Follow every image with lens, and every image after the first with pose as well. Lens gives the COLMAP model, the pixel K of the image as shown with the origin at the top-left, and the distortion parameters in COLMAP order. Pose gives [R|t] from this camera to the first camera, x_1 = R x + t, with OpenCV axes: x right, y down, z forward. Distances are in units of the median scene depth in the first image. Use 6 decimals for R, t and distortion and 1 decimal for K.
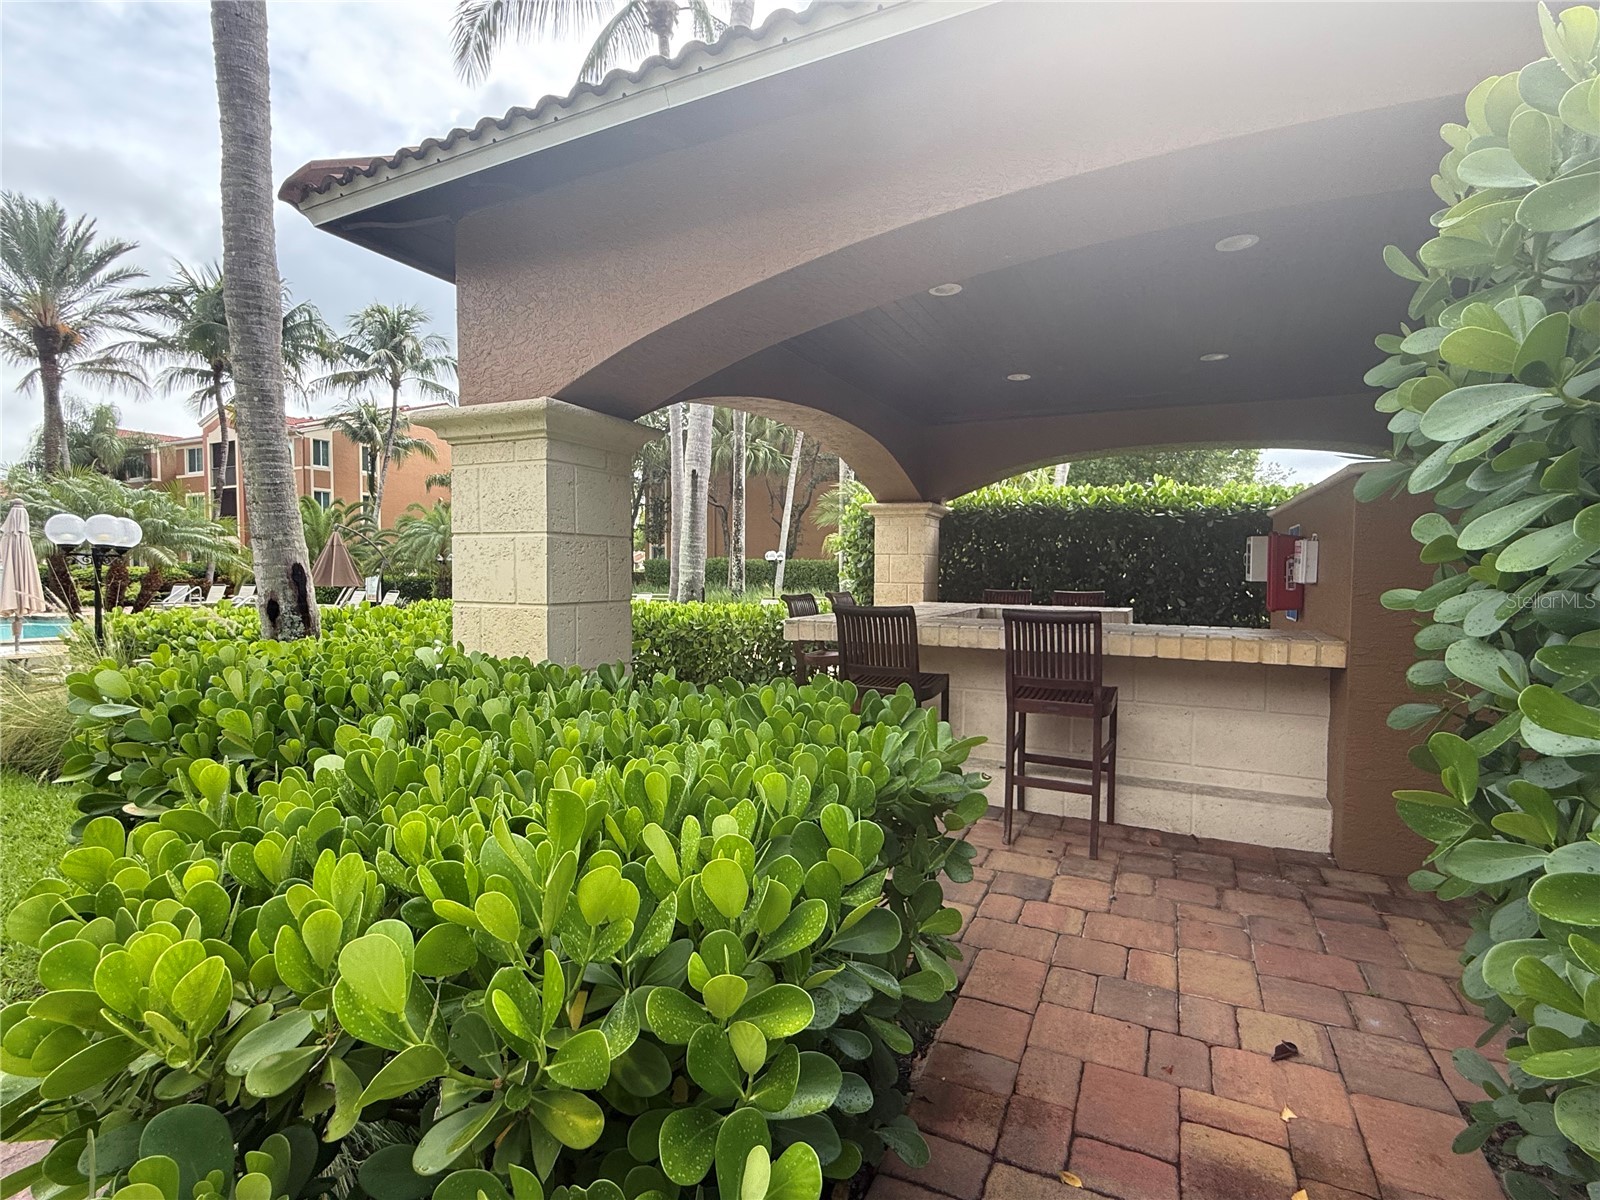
lens RADIAL K [[754.8, 0, 800.0], [0, 754.8, 600.0], [0, 0, 1]] dist [-0.001545, -0.000343]
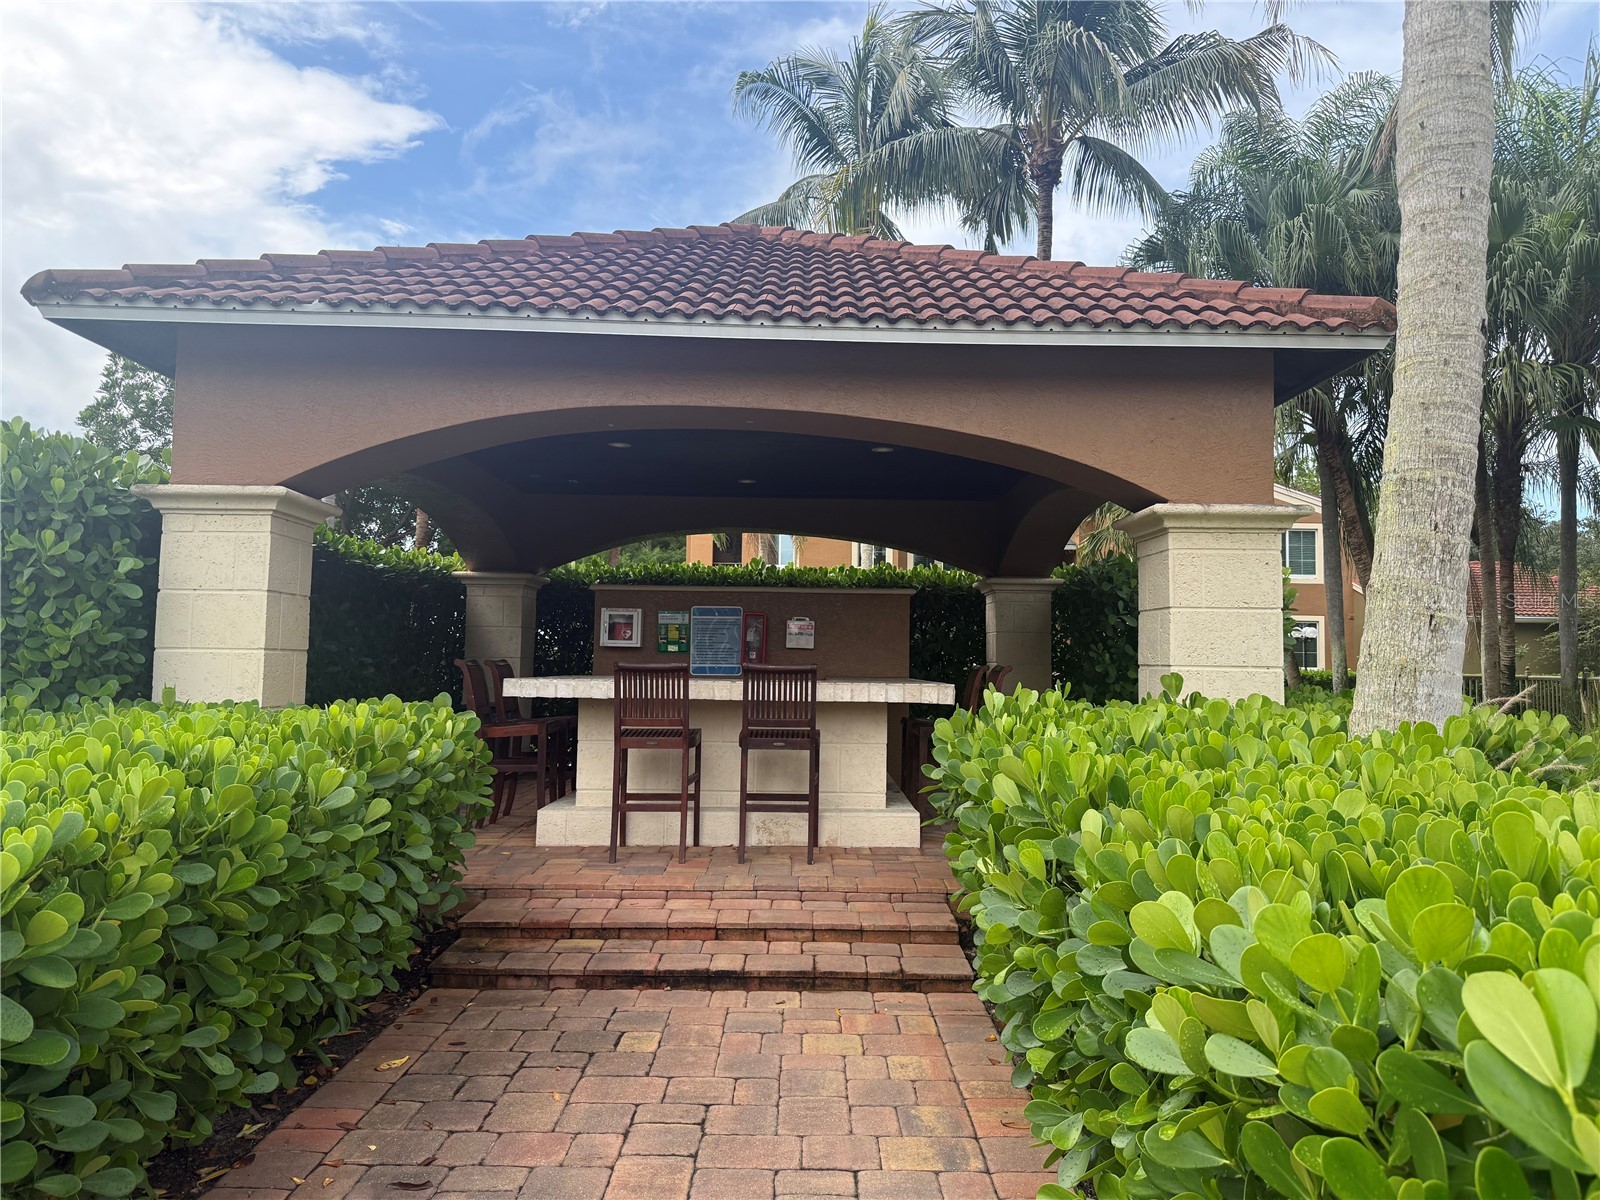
lens RADIAL K [[1117.6, 0, 801.8], [0, 1117.6, 603.6], [0, 0, 1]] dist [0.056837, -0.078044]
pose [[0.884623, 0.031232, 0.465261, -0.288553], [0.011752, 0.995944, -0.089201, 0.072710], [-0.466160, 0.084377, 0.880668, -0.701902]]
